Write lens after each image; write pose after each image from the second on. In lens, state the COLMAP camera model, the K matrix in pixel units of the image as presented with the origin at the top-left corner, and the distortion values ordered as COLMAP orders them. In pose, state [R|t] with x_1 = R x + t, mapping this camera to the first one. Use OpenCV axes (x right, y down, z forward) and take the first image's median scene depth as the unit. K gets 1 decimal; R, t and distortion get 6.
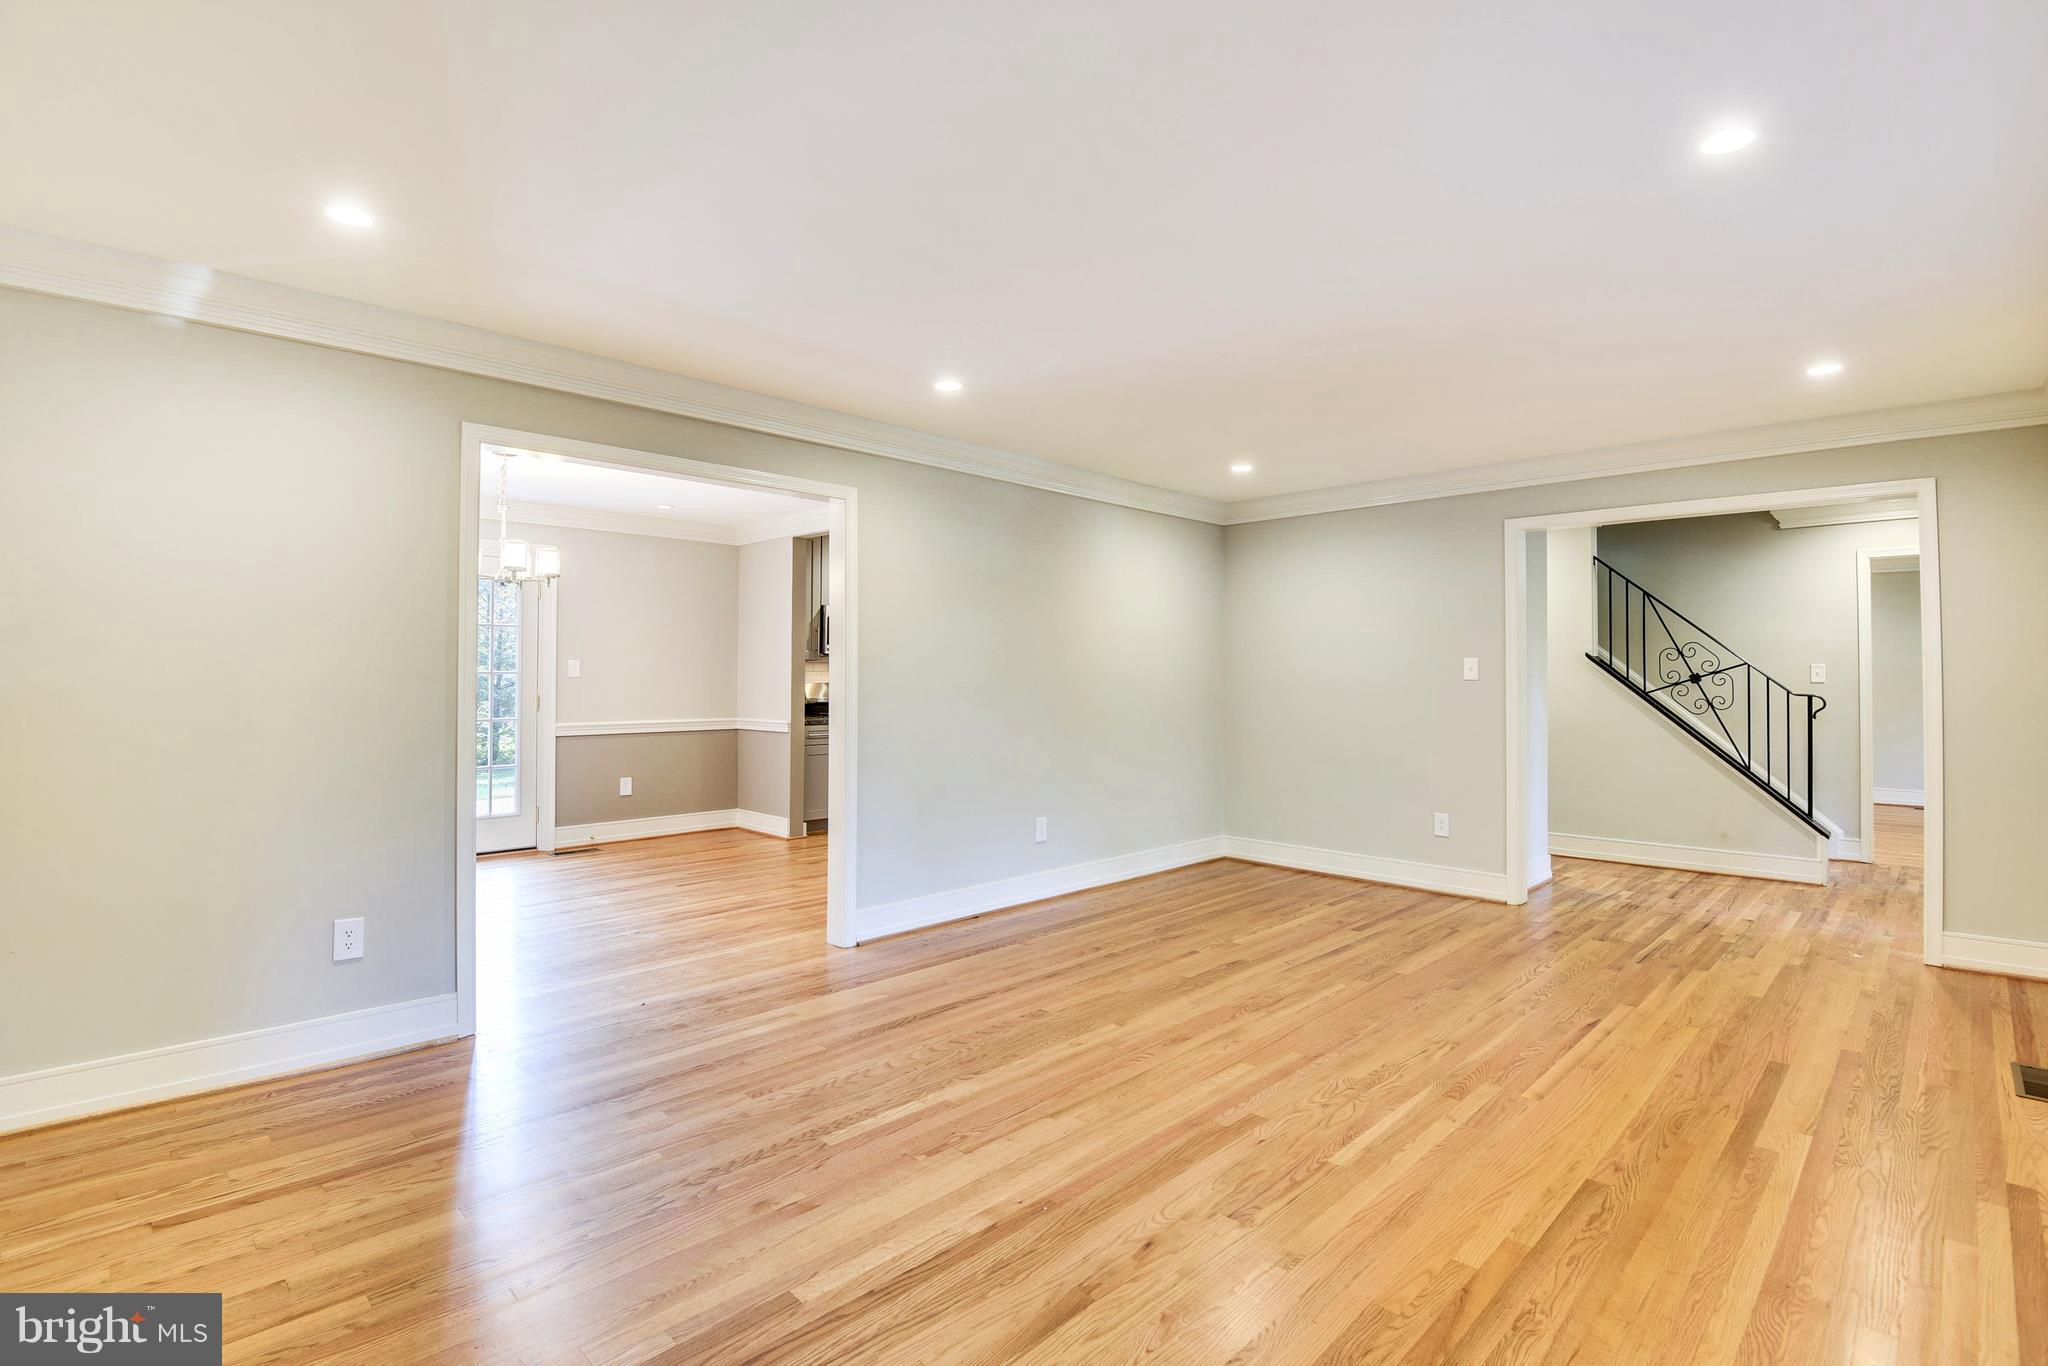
lens RADIAL K [[957.7, 0, 1035.4], [0, 957.7, 672.4], [0, 0, 1]] dist [-0.026920, -0.001738]
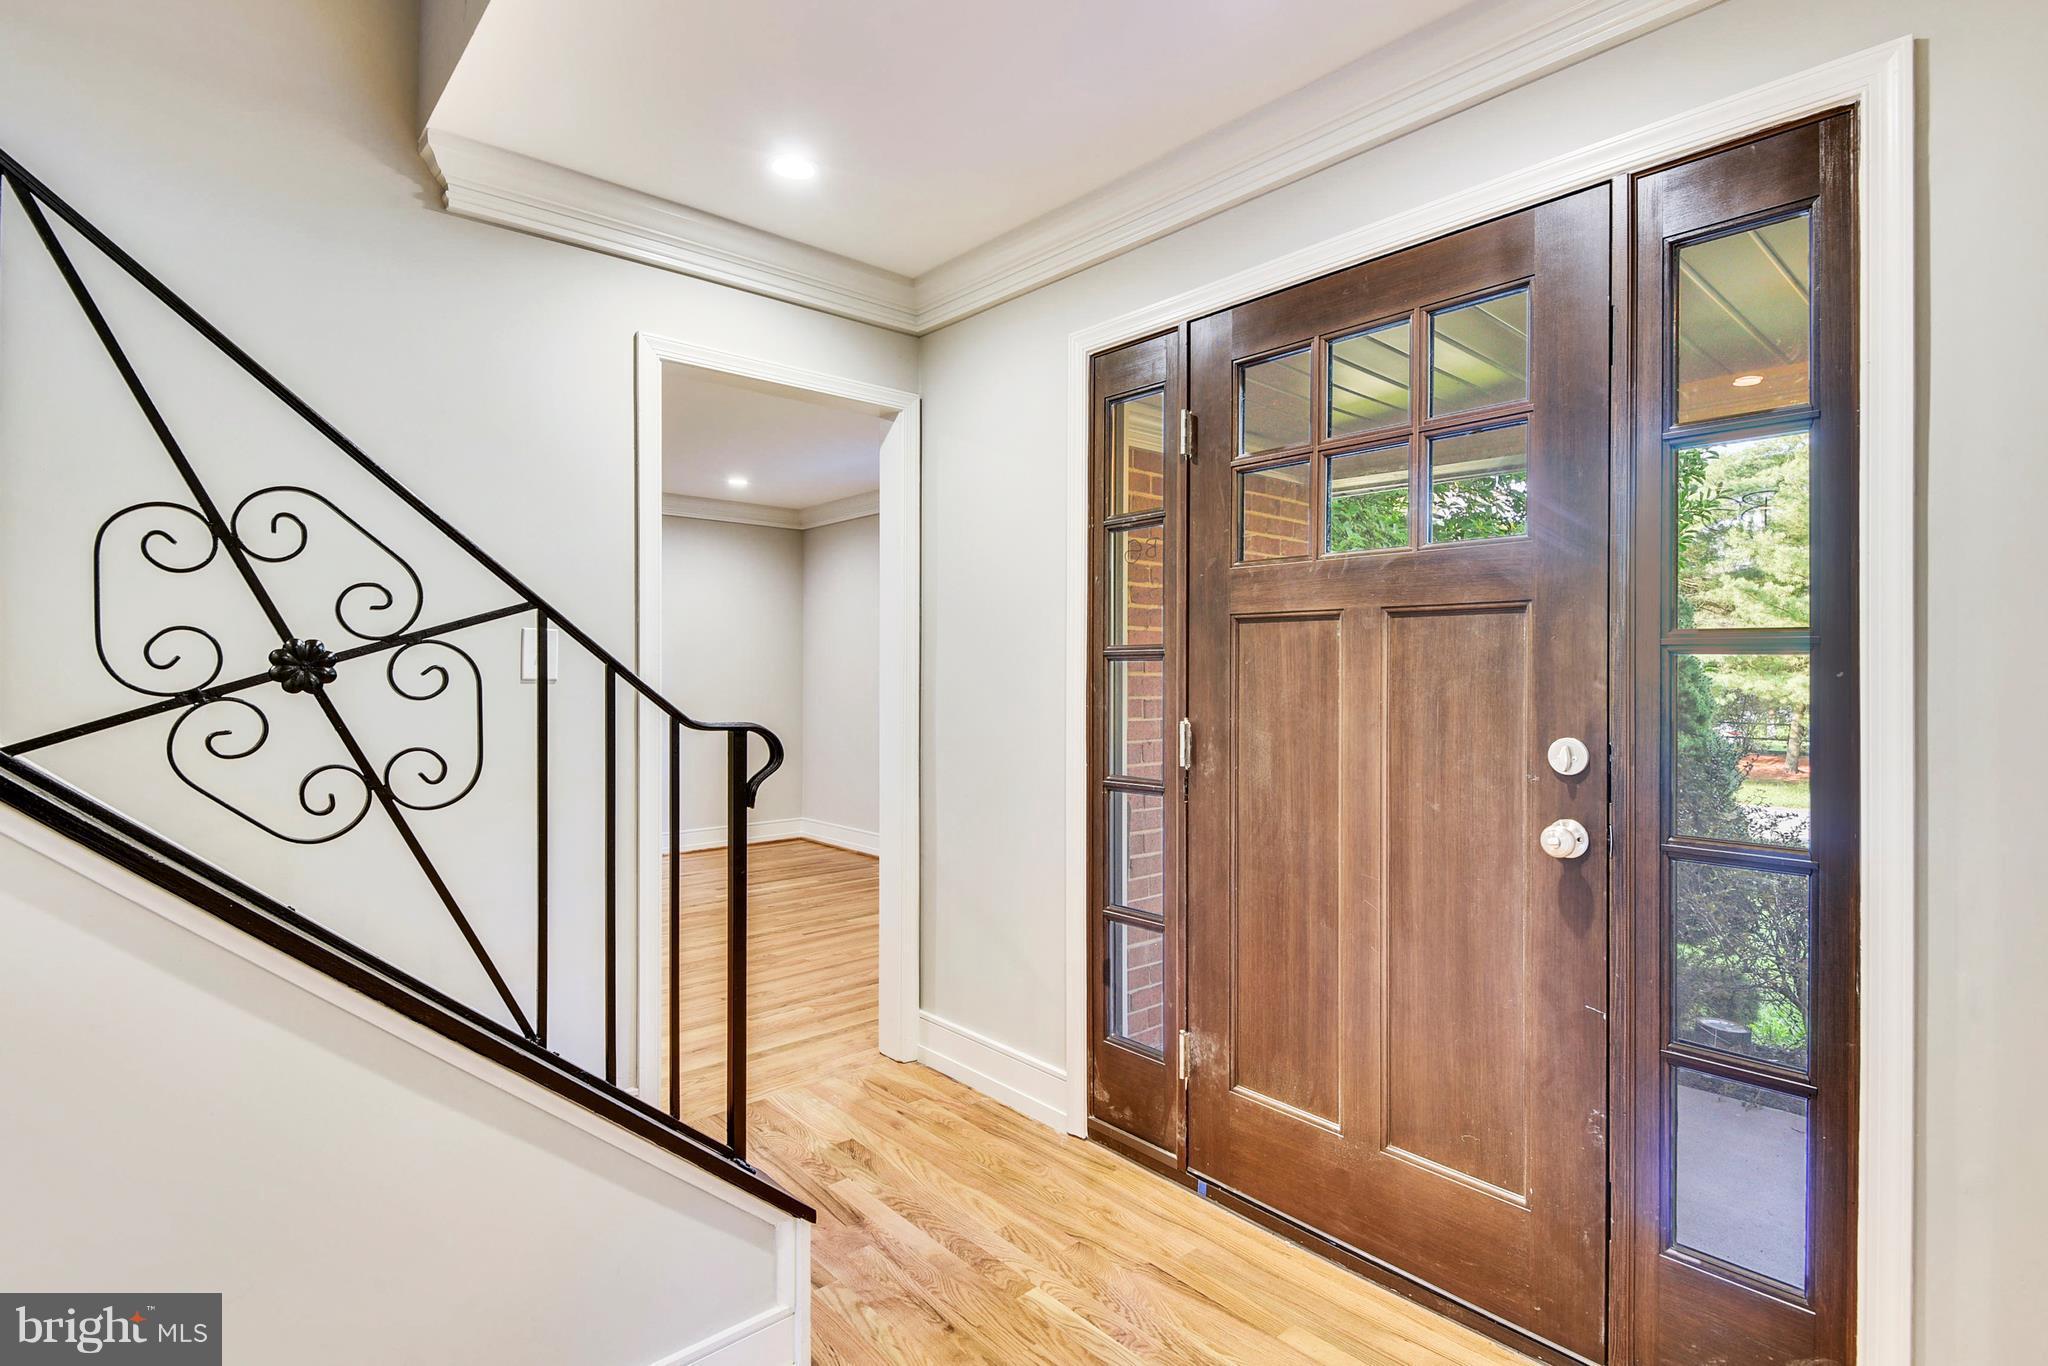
lens RADIAL K [[1000.9, 0, 1033.3], [0, 1000.9, 670.5], [0, 0, 1]] dist [0.004301, -0.002671]
pose [[0.054388, -0.008742, 0.998482, 0.828666], [-0.008988, 0.999917, 0.009244, 0.006097], [-0.998479, -0.009477, 0.054305, 1.402115]]
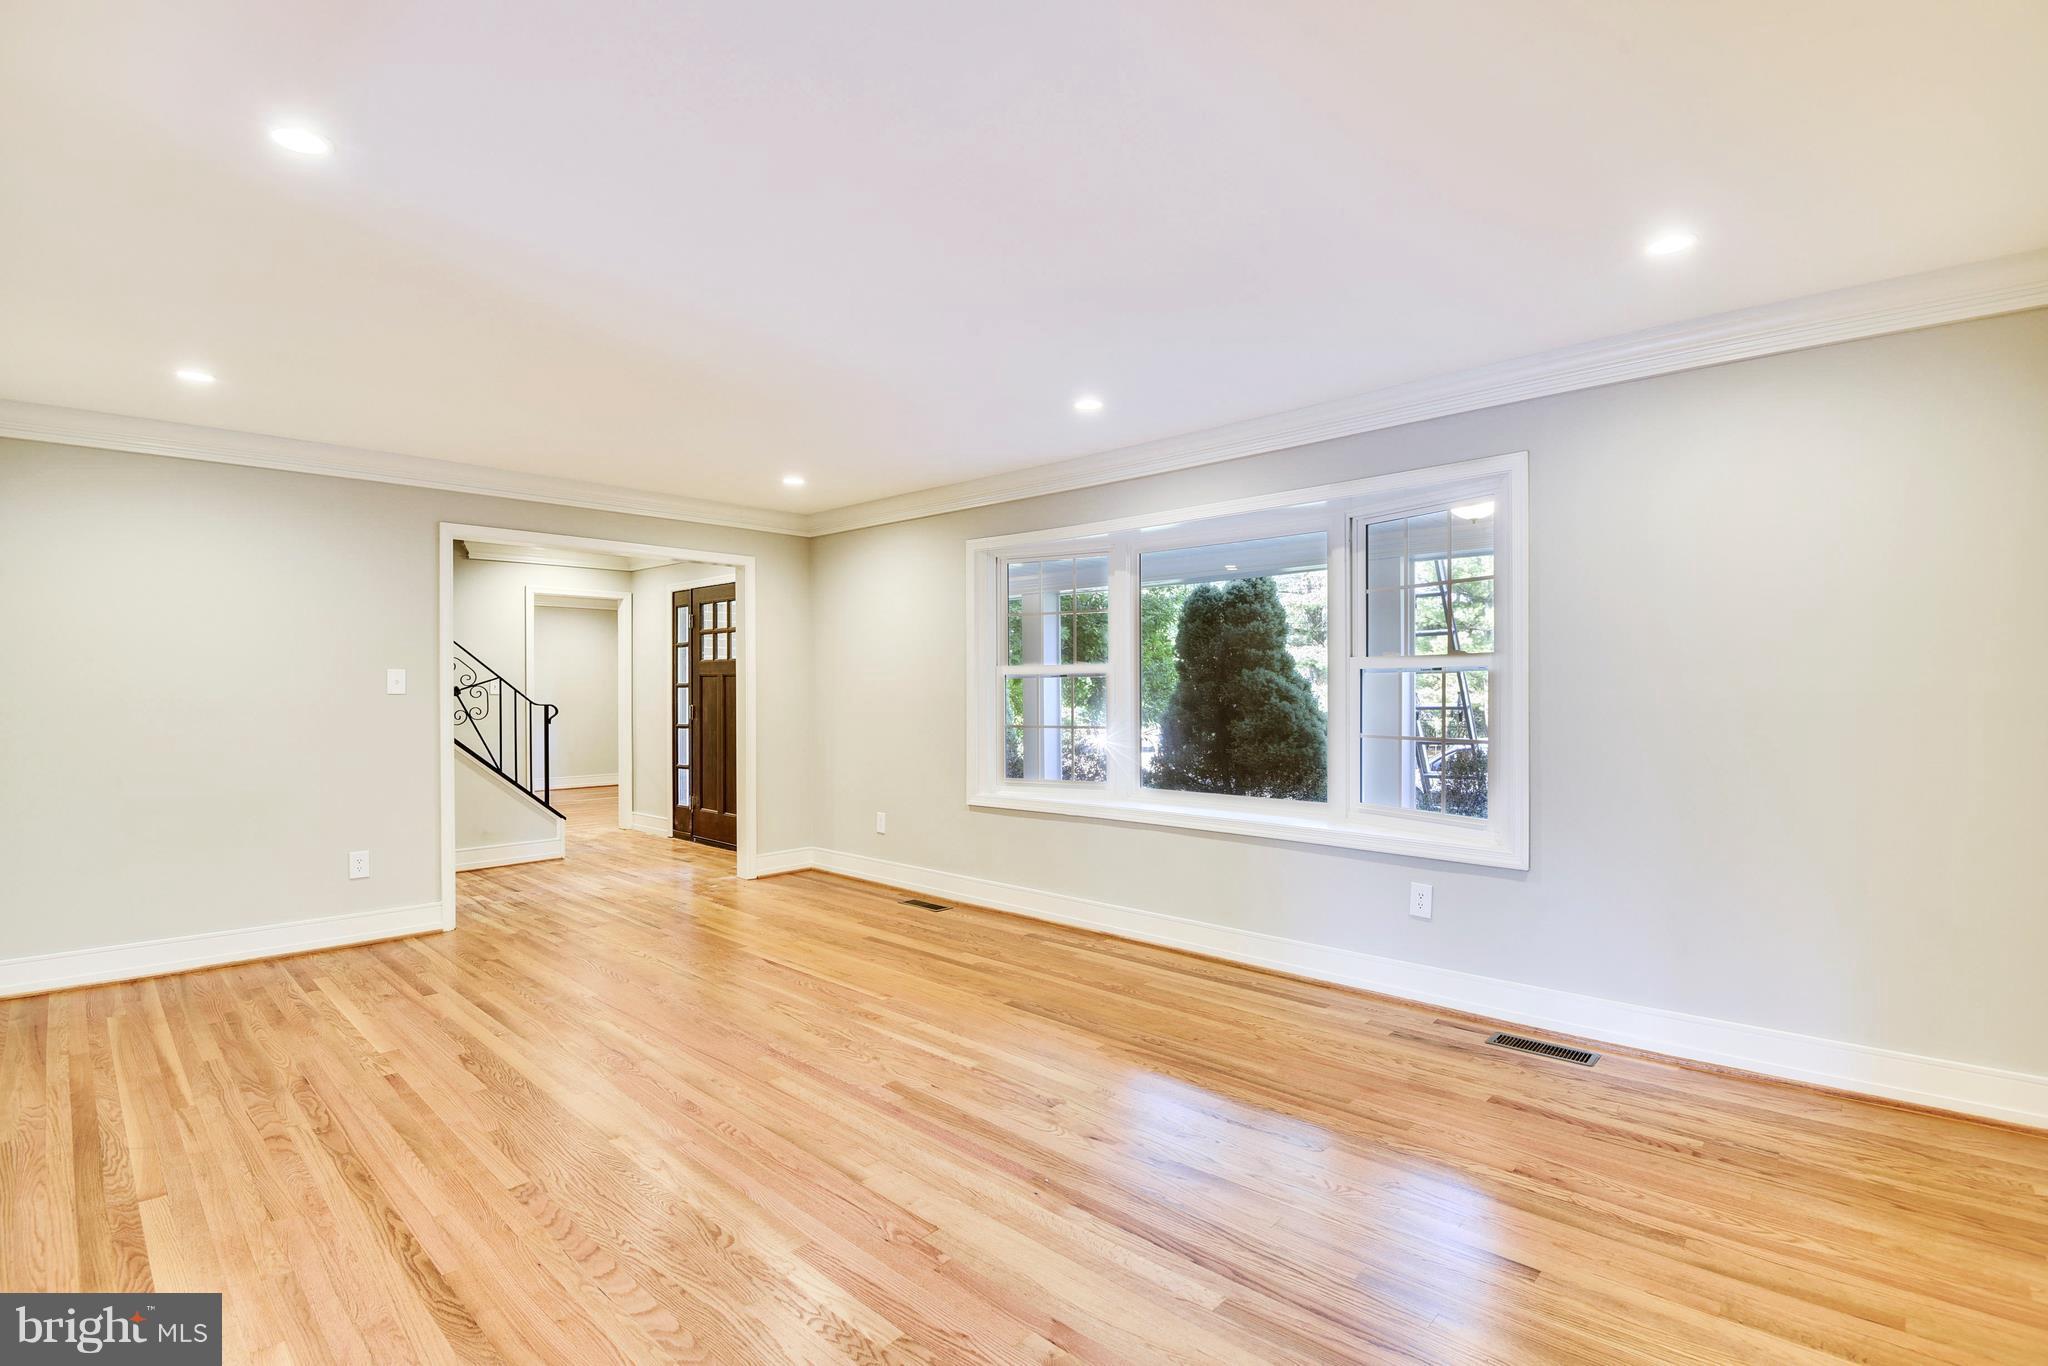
lens RADIAL K [[957.7, 0, 1032.9], [0, 957.7, 688.0], [0, 0, 1]] dist [-0.026920, -0.001738]
pose [[-0.033022, -0.003147, 0.999450, -0.658675], [0.002211, 0.999992, 0.003222, 0.001207], [-0.999452, 0.002316, -0.033015, 0.648489]]
